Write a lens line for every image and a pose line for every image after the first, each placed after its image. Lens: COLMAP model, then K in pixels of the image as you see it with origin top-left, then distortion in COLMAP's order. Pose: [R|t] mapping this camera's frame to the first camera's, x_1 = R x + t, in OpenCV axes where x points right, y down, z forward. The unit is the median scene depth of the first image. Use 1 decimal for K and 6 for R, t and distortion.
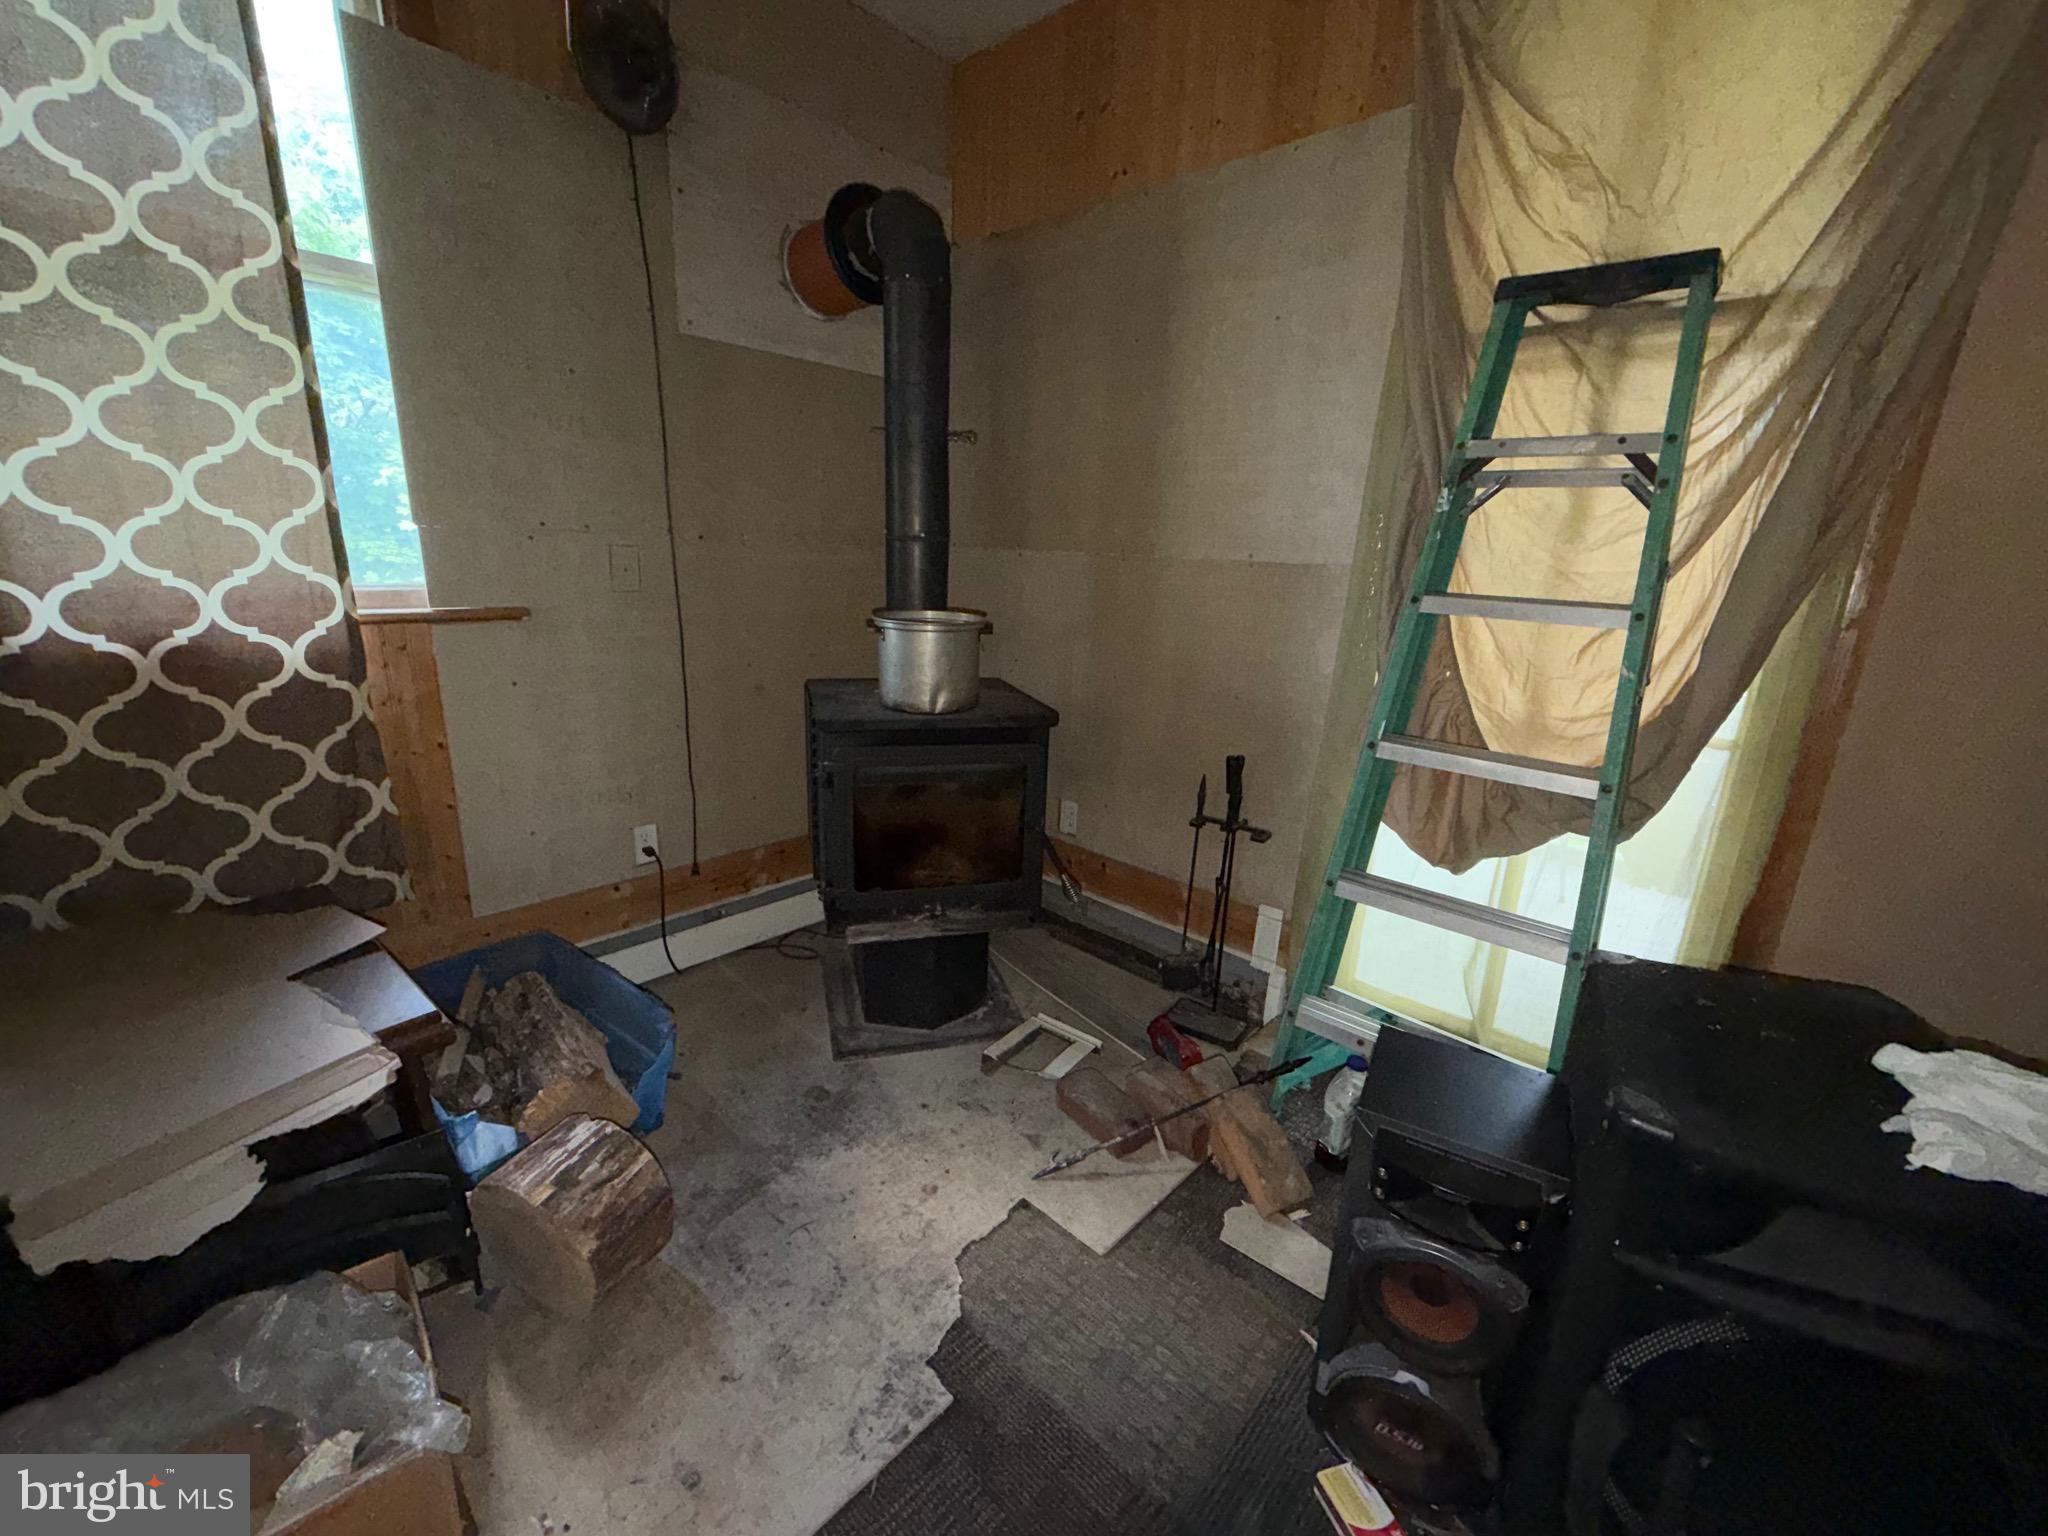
lens RADIAL K [[819.6, 0, 1018.5], [0, 819.6, 767.5], [0, 0, 1]] dist [-0.000262, -0.000239]
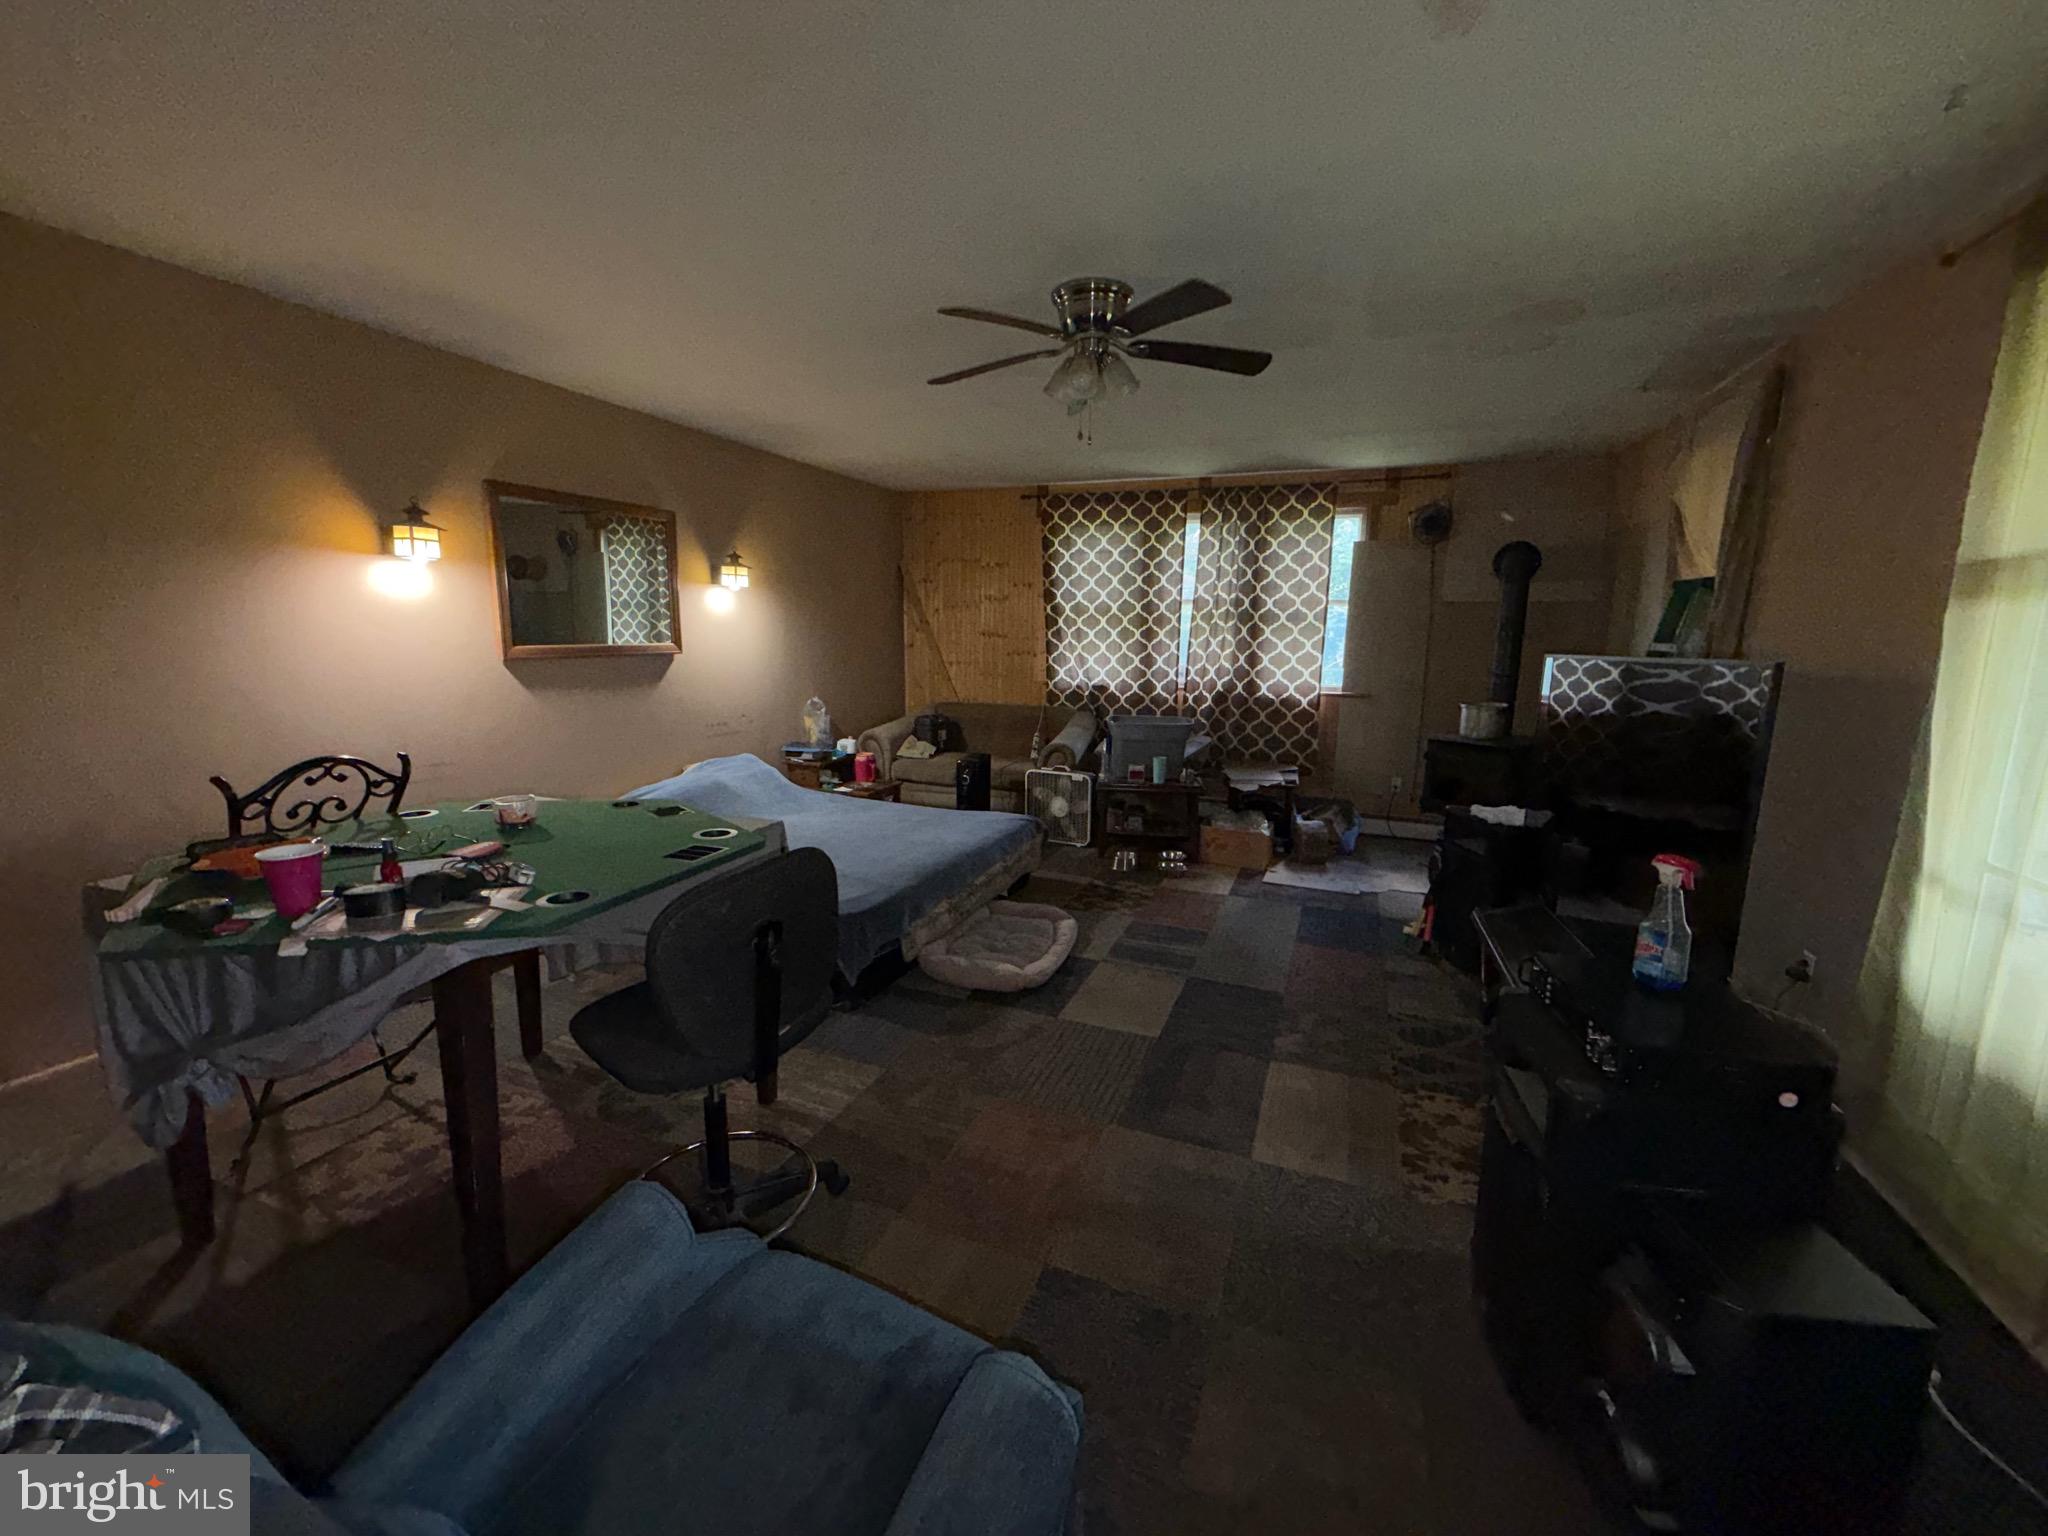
lens RADIAL K [[819.6, 0, 1021.0], [0, 819.6, 769.2], [0, 0, 1]] dist [-0.000262, -0.000239]
pose [[0.357948, 0.124053, -0.925464, 2.287614], [-0.249142, 0.967892, 0.033378, 0.378463], [0.899890, 0.218624, 0.377362, -1.617311]]
